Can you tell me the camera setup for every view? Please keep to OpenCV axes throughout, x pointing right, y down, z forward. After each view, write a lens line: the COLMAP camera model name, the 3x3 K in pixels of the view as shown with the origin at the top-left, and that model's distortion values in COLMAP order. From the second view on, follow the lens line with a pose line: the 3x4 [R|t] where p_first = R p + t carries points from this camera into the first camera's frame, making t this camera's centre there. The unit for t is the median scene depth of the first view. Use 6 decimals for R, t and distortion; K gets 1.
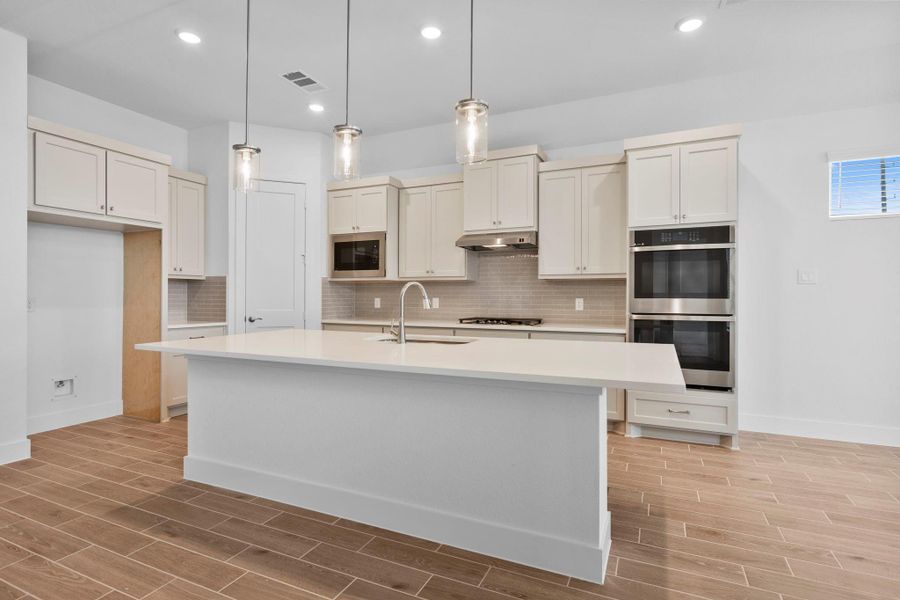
lens RADIAL K [[452.1, 0, 447.5], [0, 452.1, 298.2], [0, 0, 1]] dist [-0.001249, -0.000420]
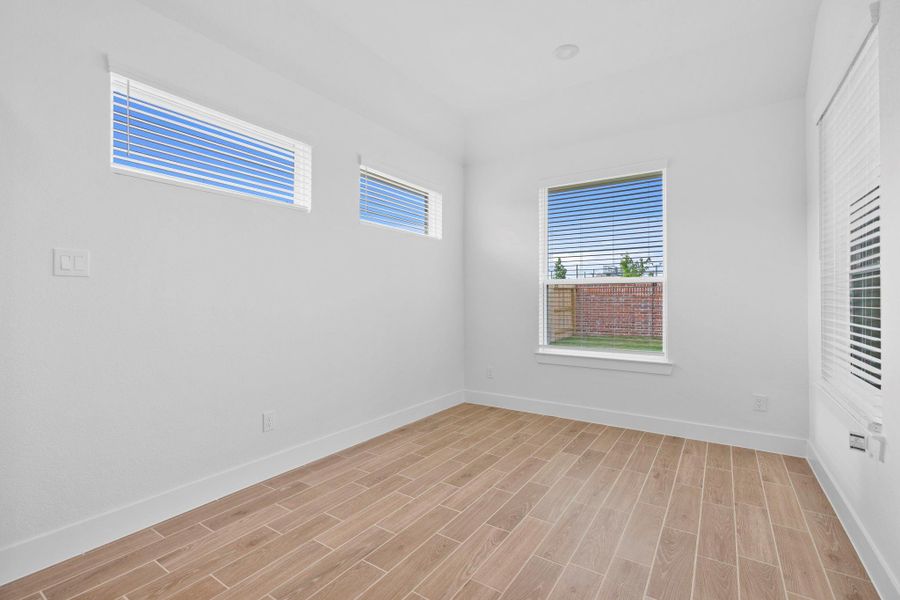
lens RADIAL K [[407.0, 0, 447.0], [0, 407.0, 299.1], [0, 0, 1]] dist [-0.005772, -0.000017]
pose [[0.162056, -0.001929, 0.986780, 0.344334], [0.004413, 0.999990, 0.001230, -0.001659], [-0.986772, 0.004156, 0.162062, 0.421096]]
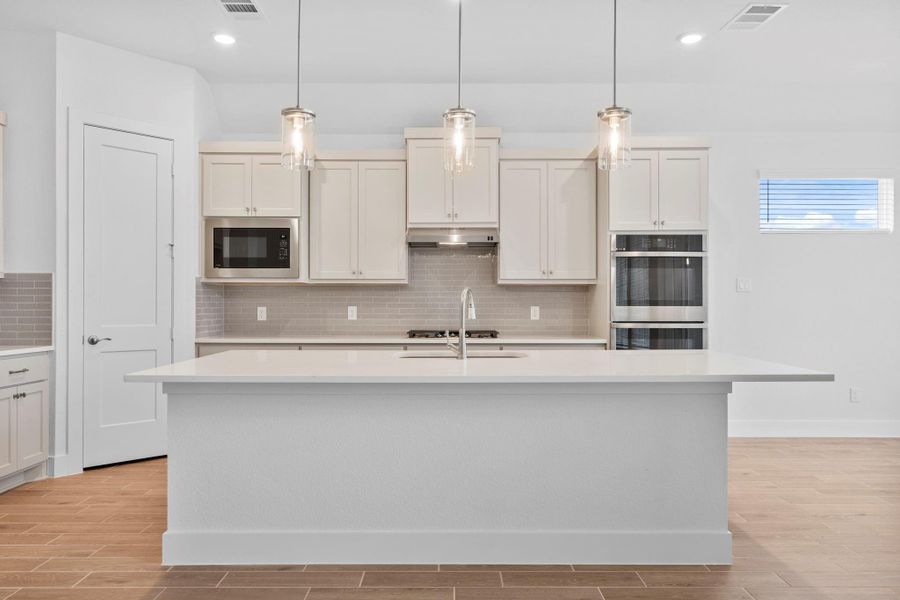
lens RADIAL K [[635.6, 0, 444.3], [0, 635.6, 306.3], [0, 0, 1]] dist [0.000986, 0.005214]
pose [[0.909046, -0.003484, 0.416682, -0.413139], [0.003412, 0.999994, 0.000918, -0.001342], [-0.416683, 0.000587, 0.909052, -0.054618]]
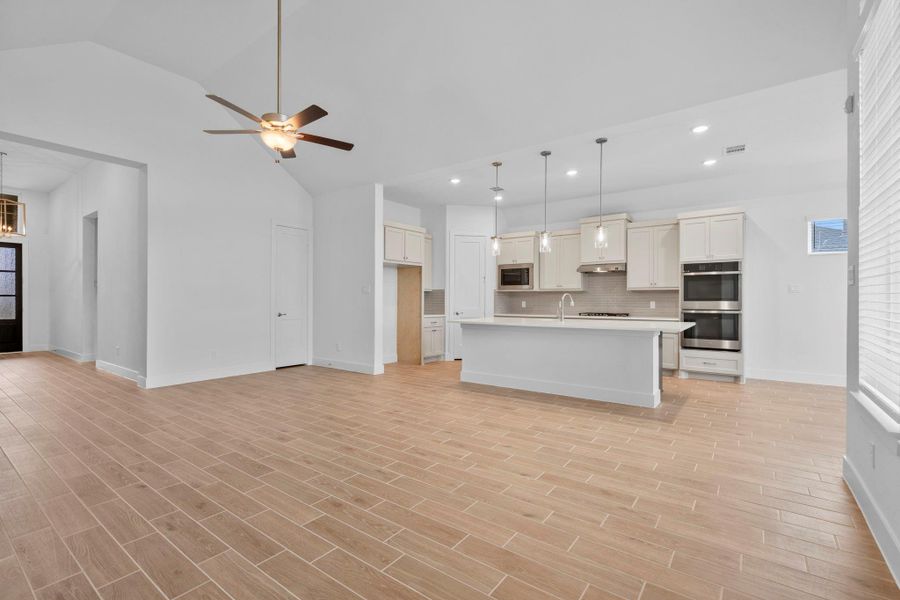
lens RADIAL K [[407.0, 0, 448.5], [0, 407.0, 300.9], [0, 0, 1]] dist [-0.005772, -0.000017]
pose [[0.978132, -0.001620, -0.207977, -0.151293], [0.001123, 0.999996, -0.002510, 0.002083], [0.207980, 0.002221, 0.978131, -0.698563]]
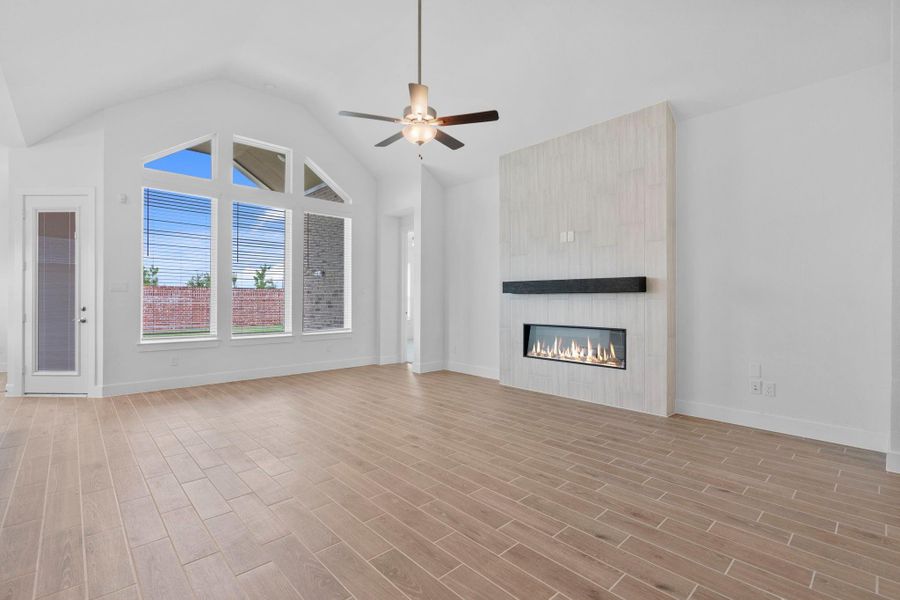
lens RADIAL K [[407.0, 0, 449.7], [0, 407.0, 299.6], [0, 0, 1]] dist [-0.005772, -0.000017]
pose [[-0.925621, -0.003897, 0.378431, -1.027539], [-0.002806, 0.999990, 0.003435, -0.007316], [-0.378440, 0.002117, -0.925623, 0.770818]]
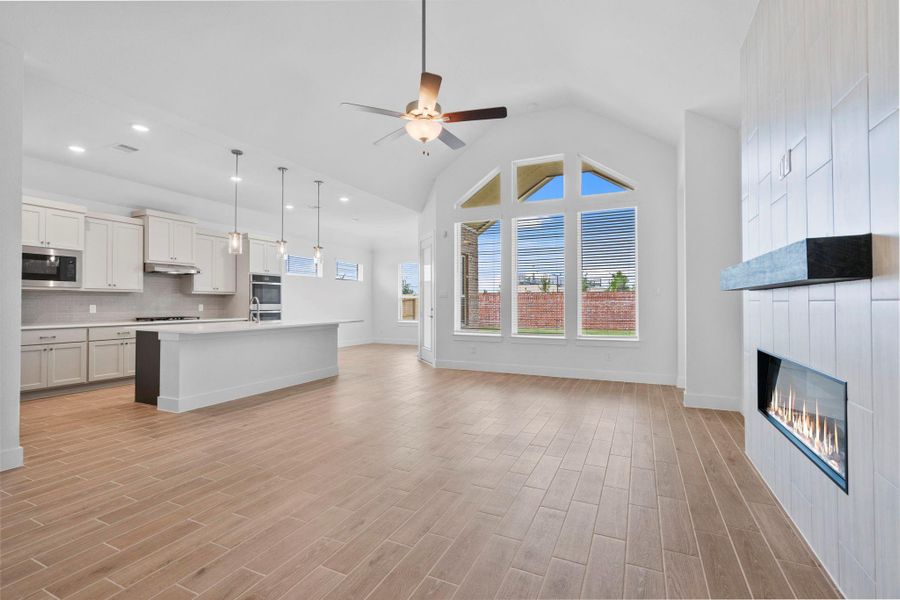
lens RADIAL K [[407.0, 0, 451.0], [0, 407.0, 296.7], [0, 0, 1]] dist [-0.005772, -0.000017]
pose [[0.000339, 0.012652, 0.999920, -1.440490], [0.004025, 0.999912, -0.012653, -0.005617], [-0.999992, 0.004029, 0.000288, -0.006281]]
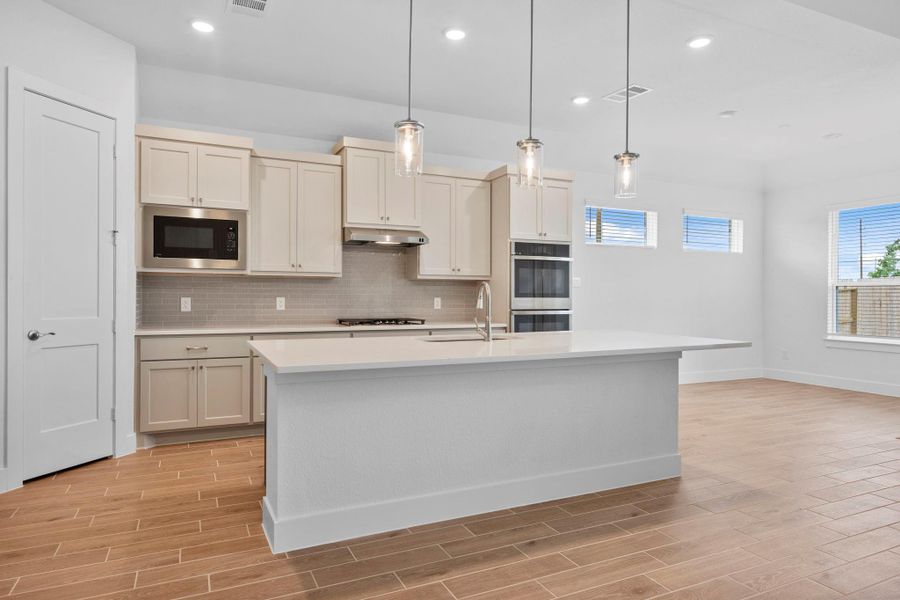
lens RADIAL K [[554.1, 0, 445.2], [0, 554.1, 297.9], [0, 0, 1]] dist [0.006150, 0.001905]
pose [[0.641050, -0.002509, 0.767495, -0.746260], [-0.000026, 0.999995, 0.003290, -0.003486], [-0.767499, -0.002129, 0.641046, 0.164665]]
